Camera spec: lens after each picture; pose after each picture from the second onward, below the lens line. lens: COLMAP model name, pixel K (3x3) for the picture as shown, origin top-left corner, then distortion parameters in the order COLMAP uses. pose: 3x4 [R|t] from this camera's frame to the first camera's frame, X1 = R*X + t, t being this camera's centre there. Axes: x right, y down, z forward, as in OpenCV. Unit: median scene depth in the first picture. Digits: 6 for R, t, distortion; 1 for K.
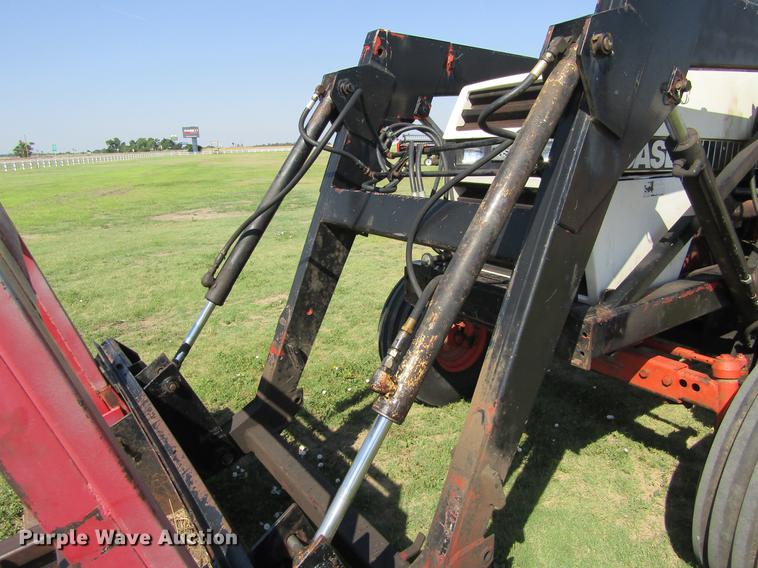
lens RADIAL K [[539.3, 0, 379.0], [0, 539.3, 284.0], [0, 0, 1]] dist [-0.010201, 0.000700]
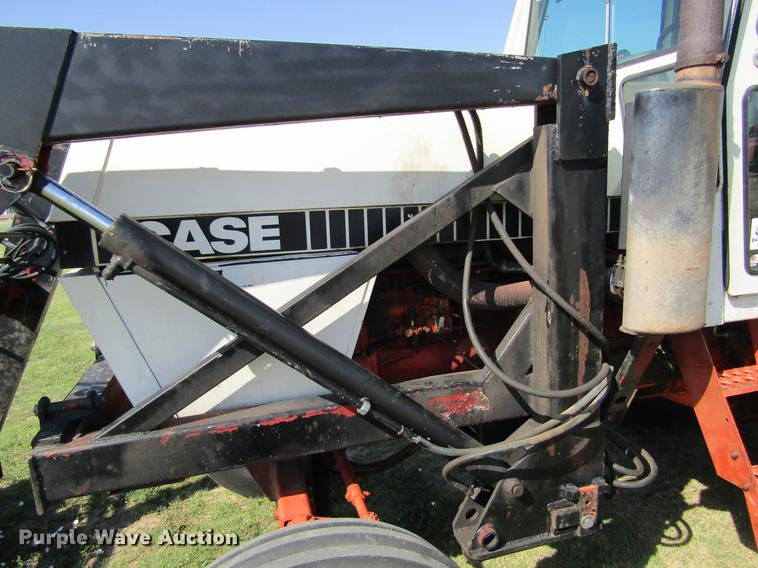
lens RADIAL K [[539.3, 0, 379.0], [0, 539.3, 284.0], [0, 0, 1]] dist [-0.010201, 0.000700]
pose [[0.941711, 0.019170, -0.335877, 0.884389], [-0.038793, 0.997903, -0.051812, -0.126104], [0.334180, 0.061822, 0.940480, 0.316925]]
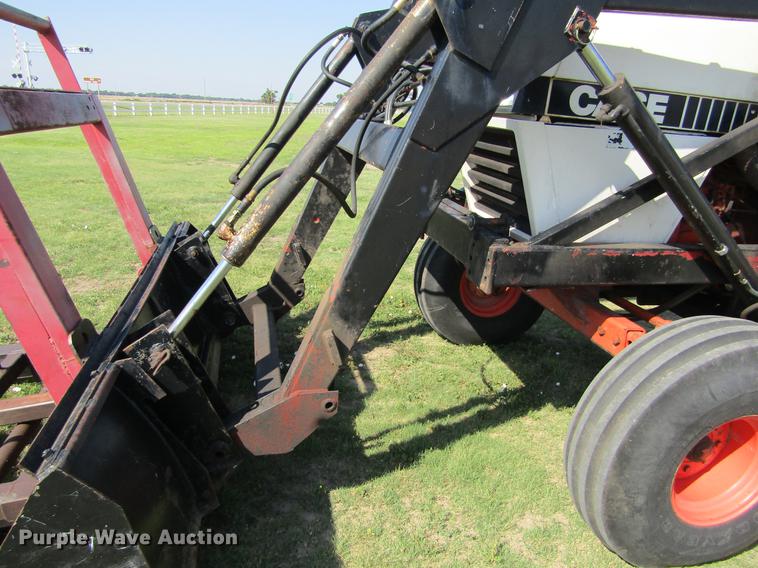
lens RADIAL K [[539.3, 0, 379.0], [0, 539.3, 284.0], [0, 0, 1]] dist [-0.010201, 0.000700]
pose [[0.927155, 0.186190, -0.325142, 0.421678], [-0.167245, 0.982197, 0.085541, 0.065362], [0.335280, -0.024932, 0.941789, -0.082006]]
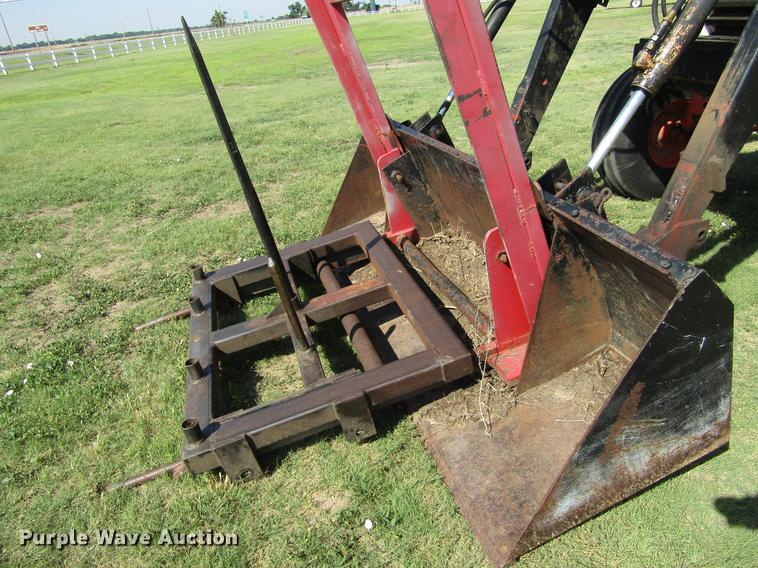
lens RADIAL K [[539.3, 0, 379.0], [0, 539.3, 284.0], [0, 0, 1]] dist [-0.010201, 0.000700]
pose [[0.950530, 0.086105, -0.298461, -0.086710], [-0.013037, 0.971026, 0.238619, 0.206470], [0.310360, -0.222923, 0.924111, -0.284452]]
